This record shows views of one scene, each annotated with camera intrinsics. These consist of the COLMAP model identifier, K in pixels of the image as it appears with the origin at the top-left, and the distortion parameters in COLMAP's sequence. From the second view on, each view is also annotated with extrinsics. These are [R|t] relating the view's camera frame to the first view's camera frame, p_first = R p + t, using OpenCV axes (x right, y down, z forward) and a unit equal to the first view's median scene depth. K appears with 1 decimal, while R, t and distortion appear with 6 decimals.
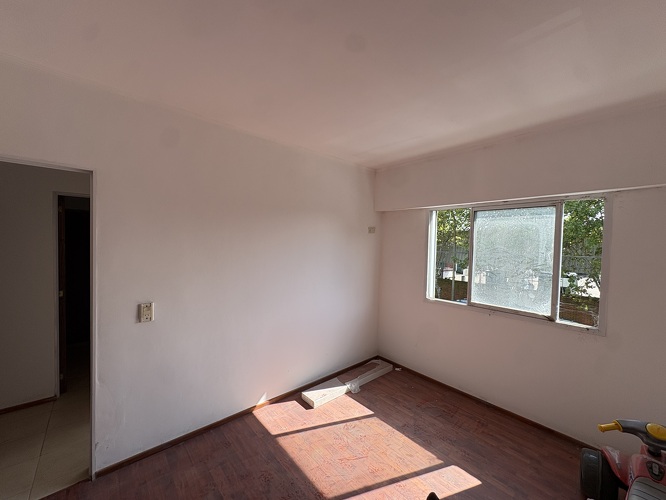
lens RADIAL K [[267.5, 0, 332.4], [0, 267.5, 250.7], [0, 0, 1]] dist [0.002169, 0.000590]
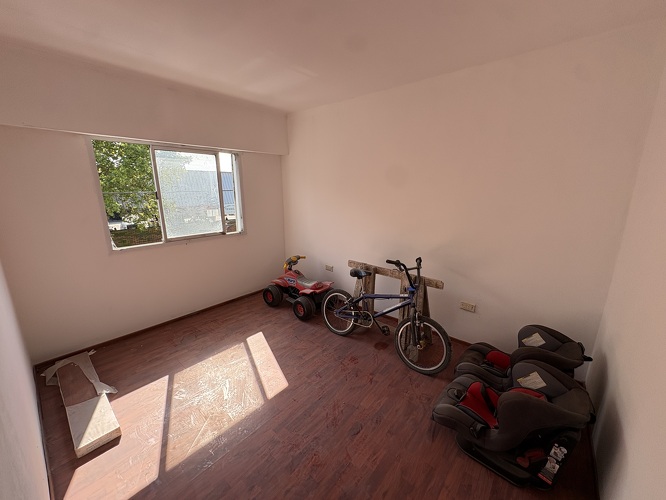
lens RADIAL K [[267.5, 0, 332.7], [0, 267.5, 249.7], [0, 0, 1]] dist [0.002169, 0.000590]
pose [[-0.141857, -0.248645, 0.958151, -0.647265], [0.028329, 0.966523, 0.255011, -0.021338], [-0.989482, 0.063318, -0.130064, 0.504289]]
